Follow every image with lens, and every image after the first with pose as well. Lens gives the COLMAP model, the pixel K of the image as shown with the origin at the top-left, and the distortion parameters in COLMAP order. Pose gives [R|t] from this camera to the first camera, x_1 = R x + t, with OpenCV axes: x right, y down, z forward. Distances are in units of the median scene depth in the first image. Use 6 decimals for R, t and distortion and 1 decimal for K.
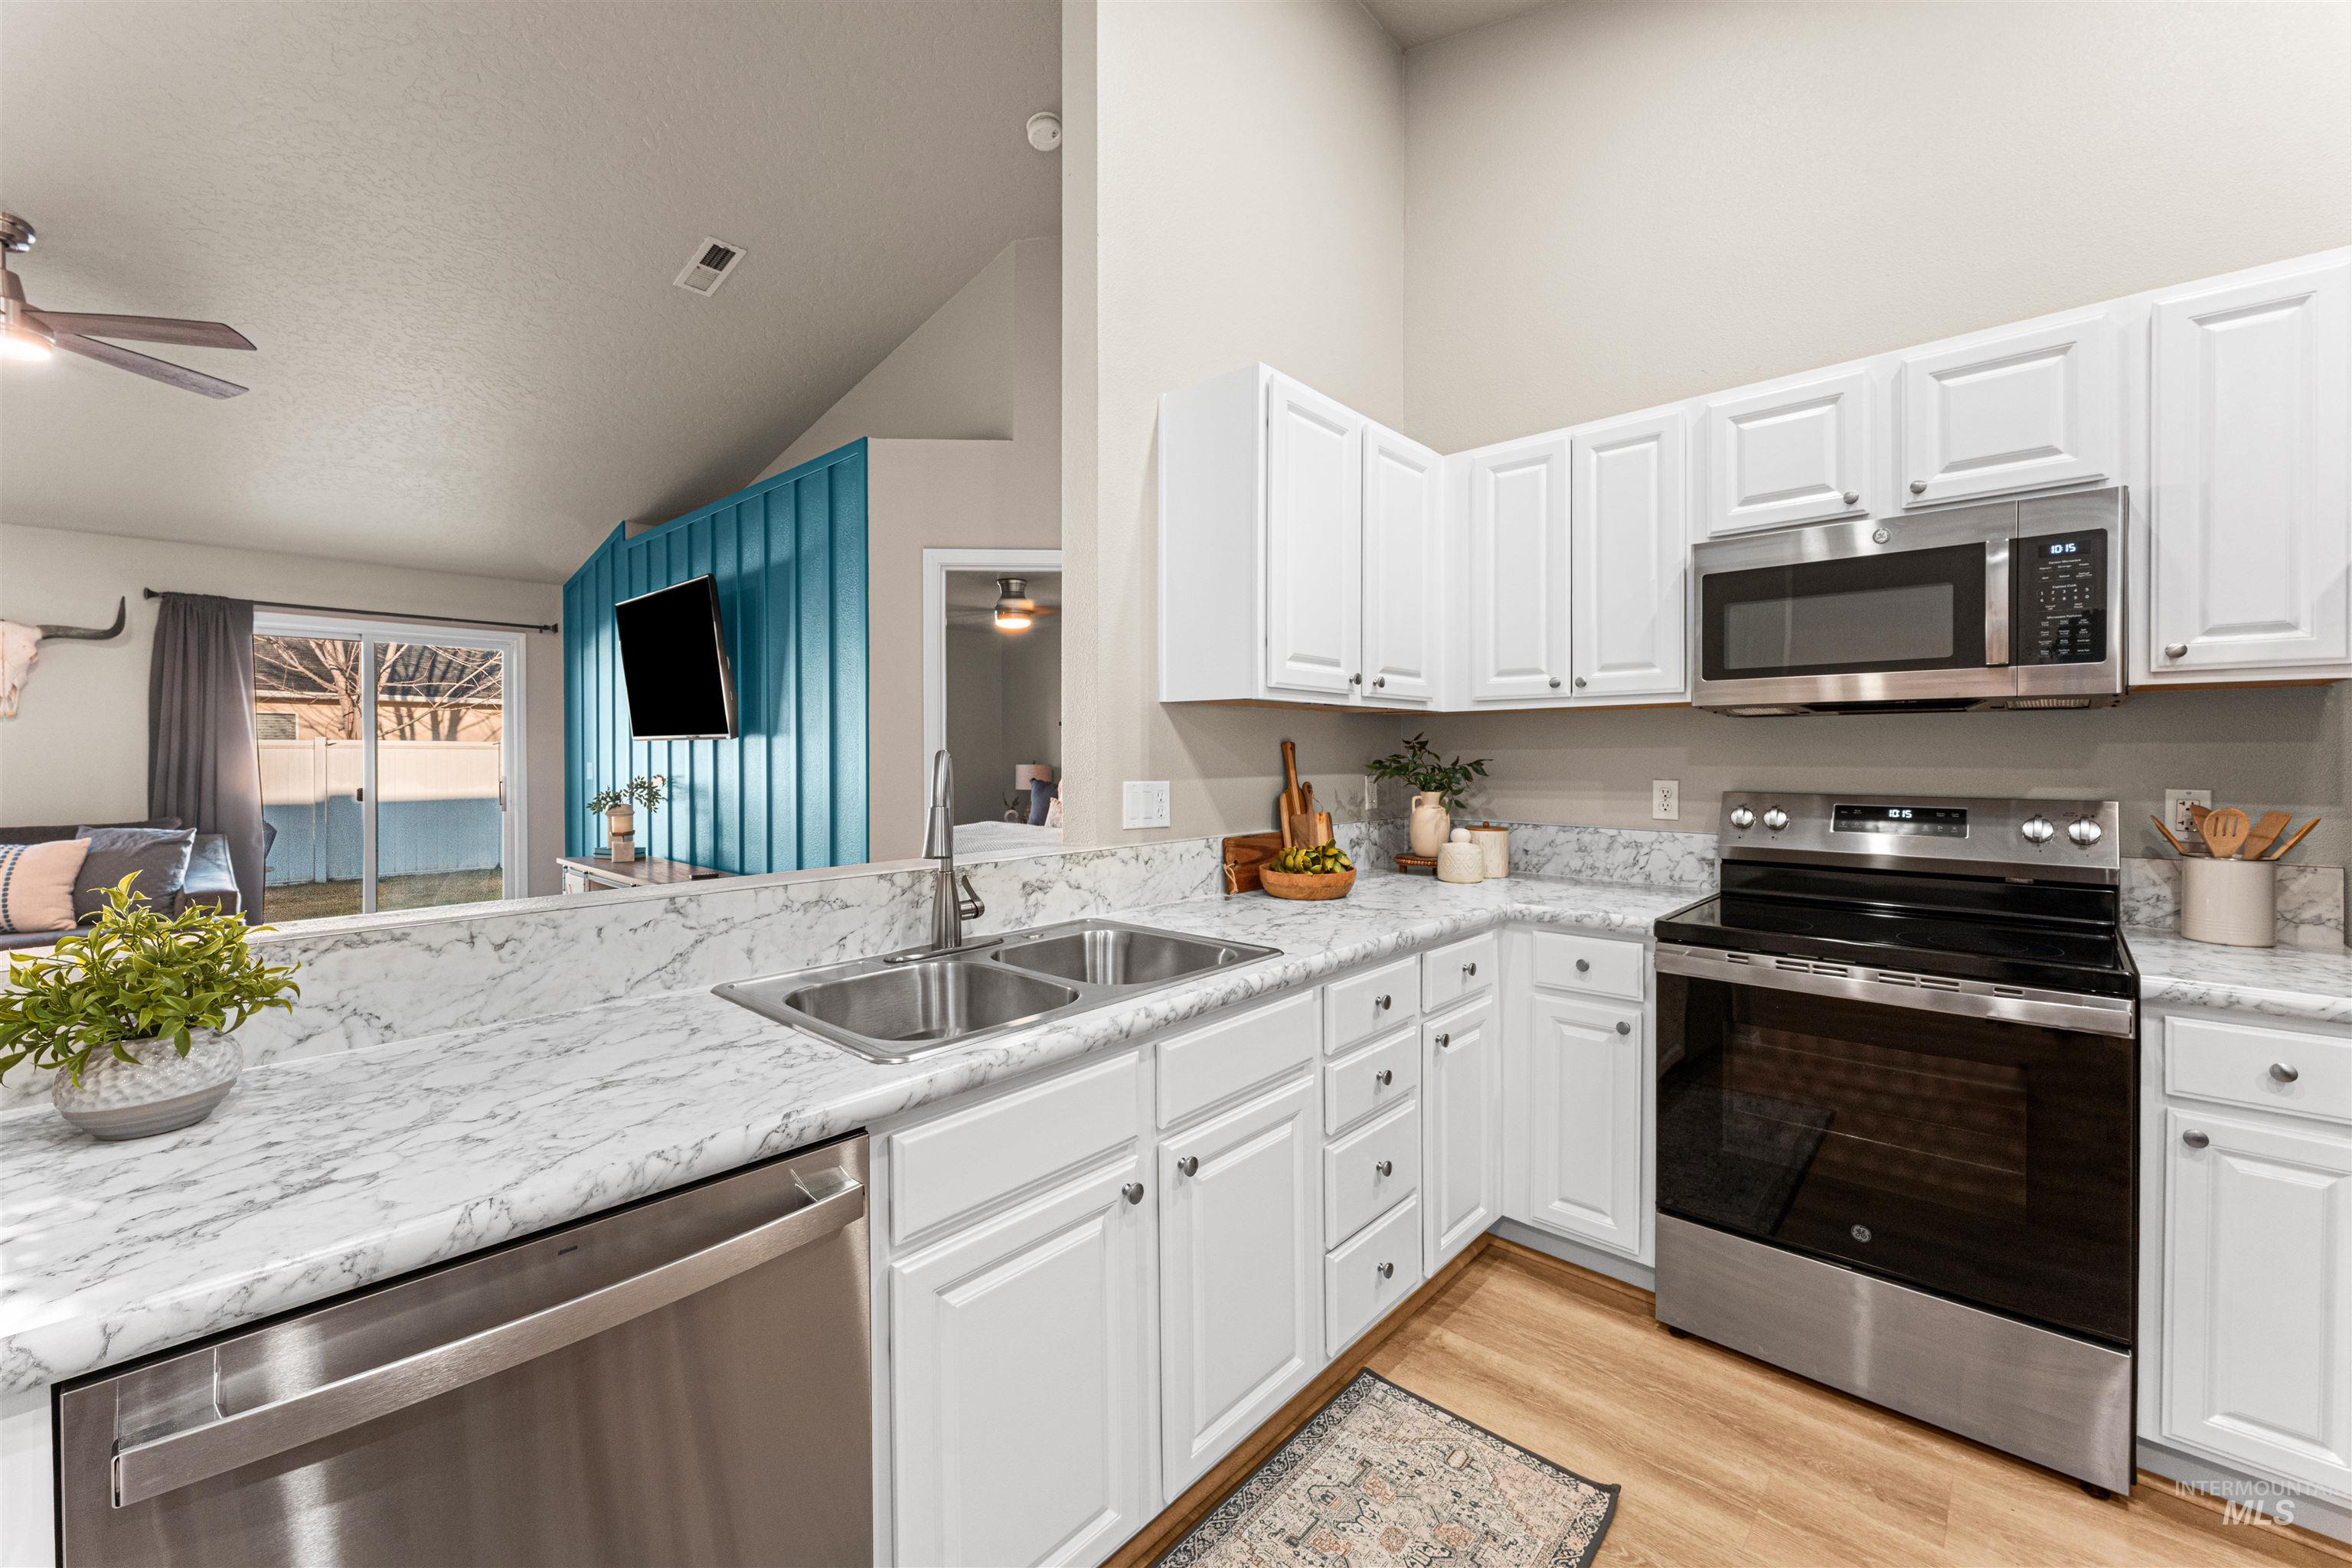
lens RADIAL K [[949.2, 0, 1176.2], [0, 949.2, 749.3], [0, 0, 1]] dist [0.003527, 0.000011]
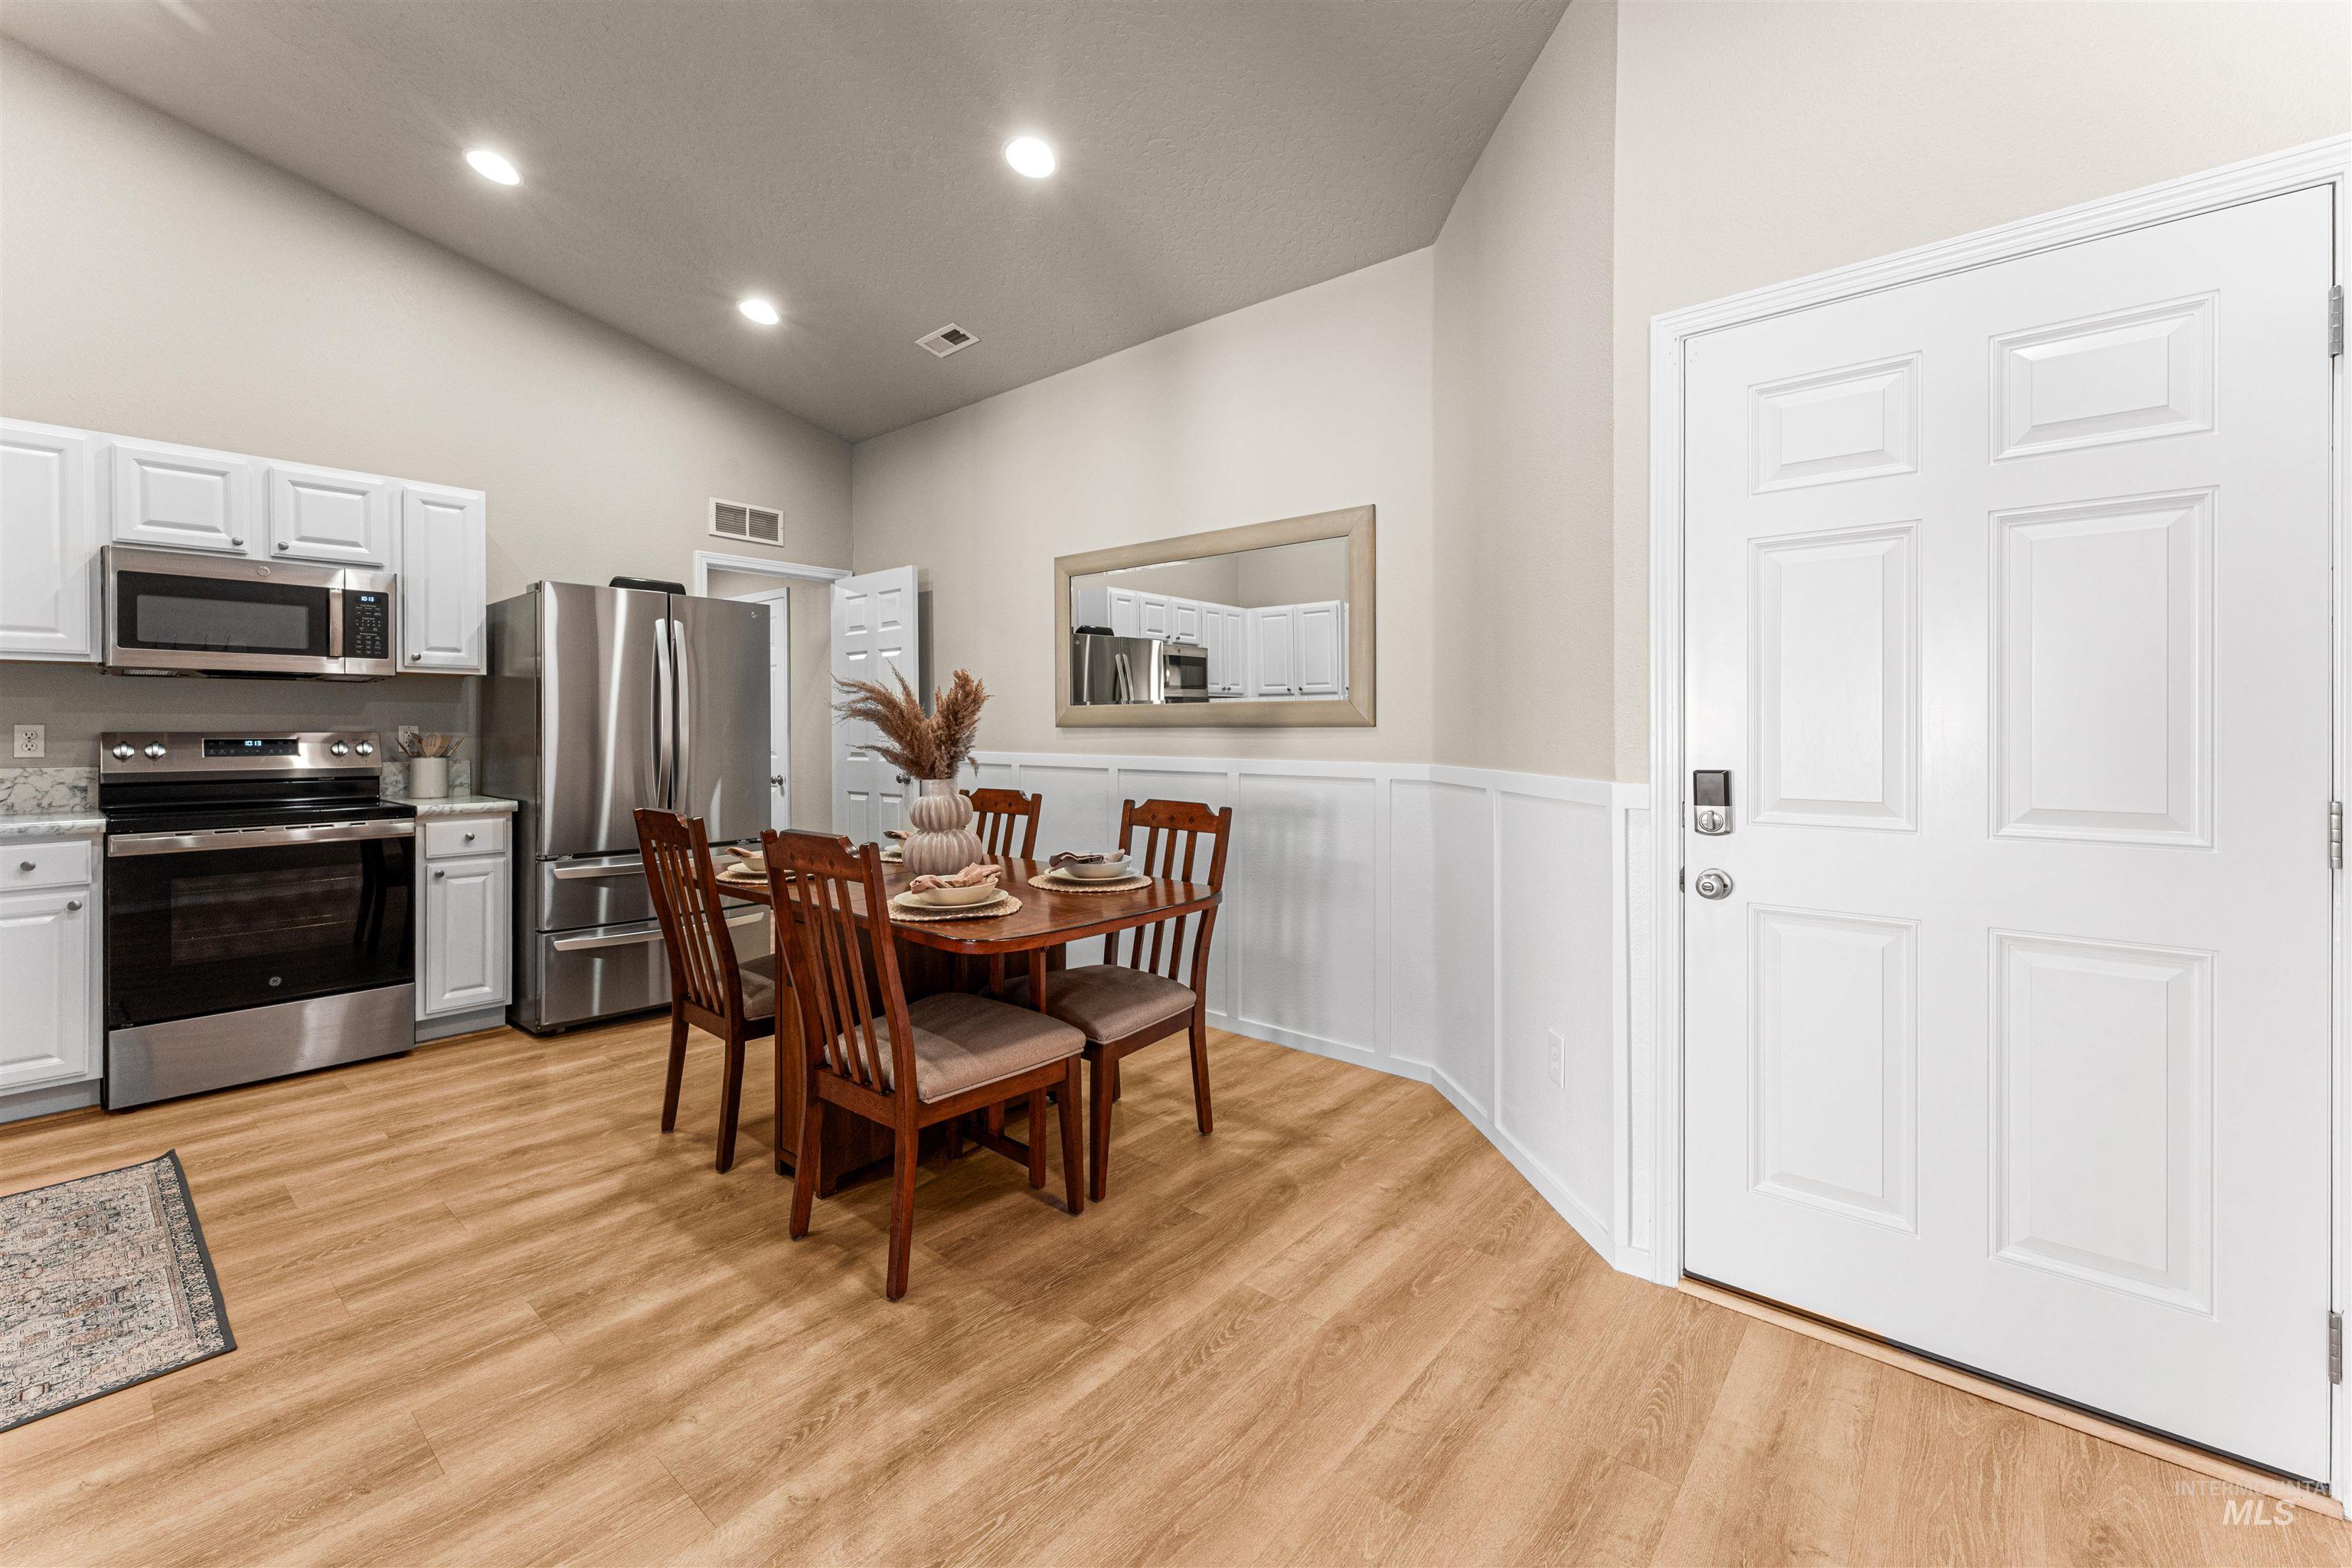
lens RADIAL K [[949.2, 0, 1176.2], [0, 949.2, 749.3], [0, 0, 1]] dist [0.003527, 0.000011]
pose [[-0.042528, -0.019563, 0.998904, -0.882316], [-0.003590, 0.999805, 0.019428, 0.041740], [-0.999089, -0.002760, -0.042590, -0.459003]]
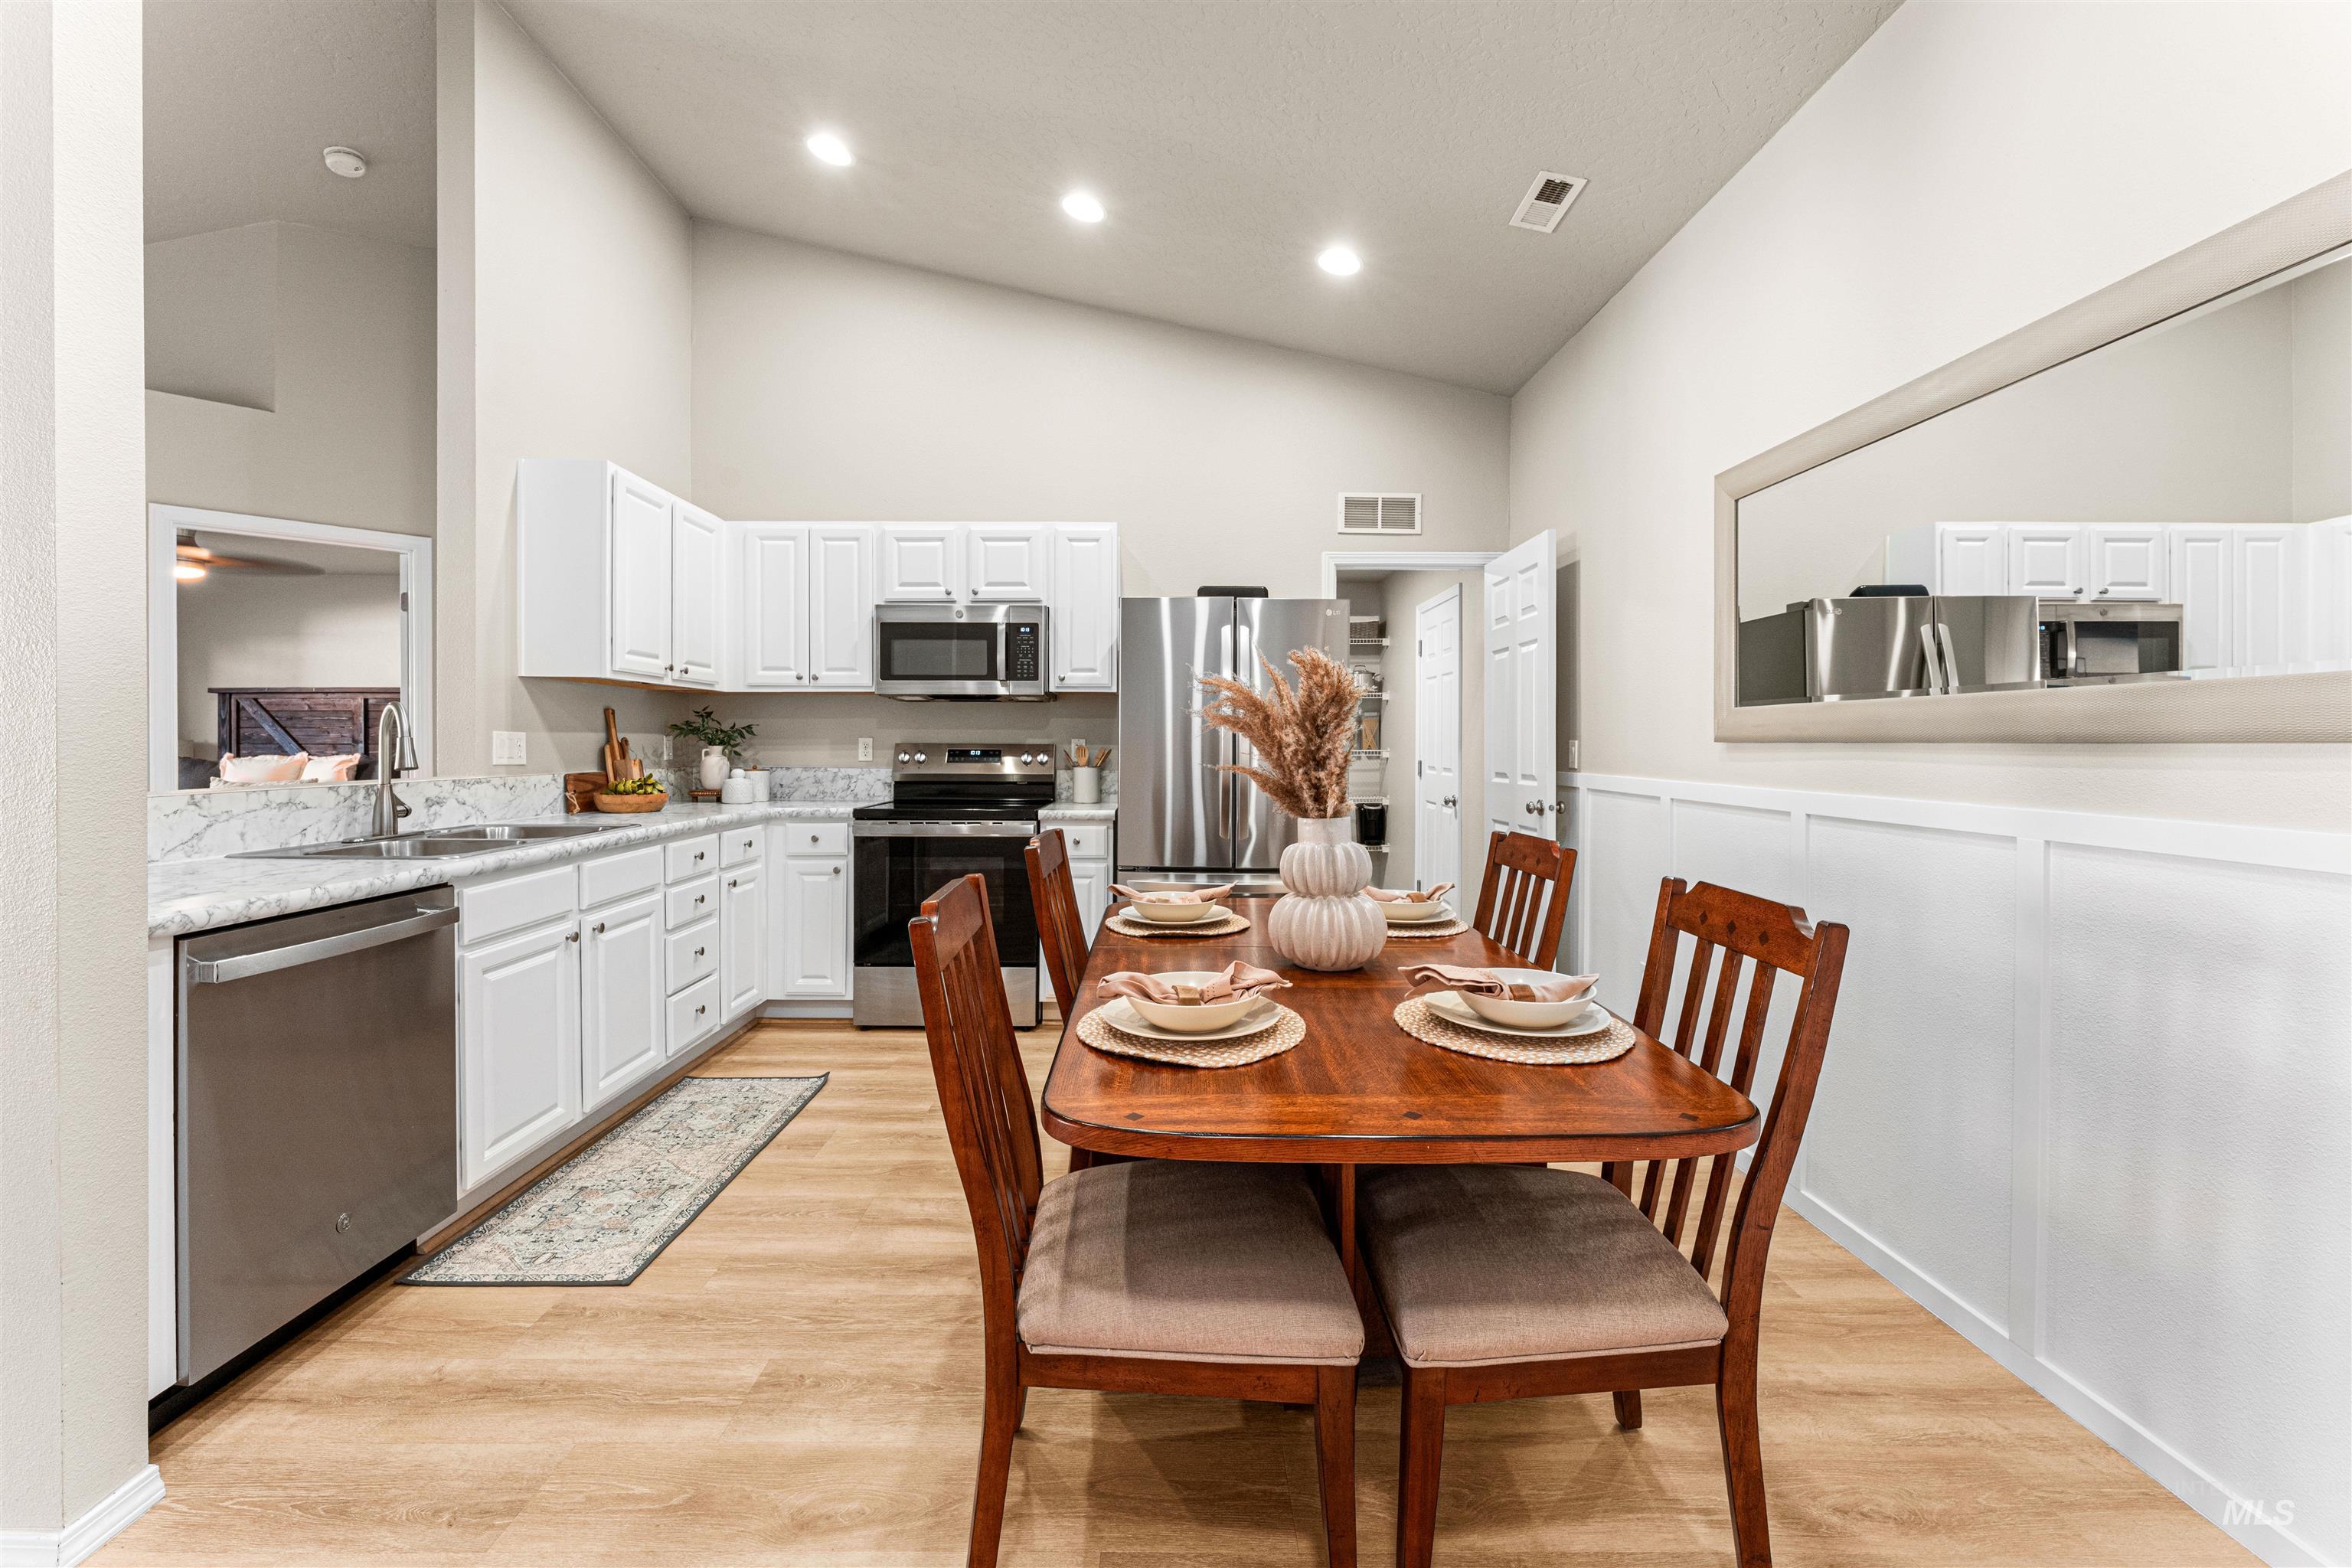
lens RADIAL K [[945.6, 0, 1180.0], [0, 945.6, 760.1], [0, 0, 1]] dist [0.001062, -0.000659]
pose [[0.727363, -0.008242, 0.686204, -0.275493], [-0.008167, 0.999753, 0.020666, 0.039062], [-0.686205, -0.020636, 0.727116, -0.720376]]
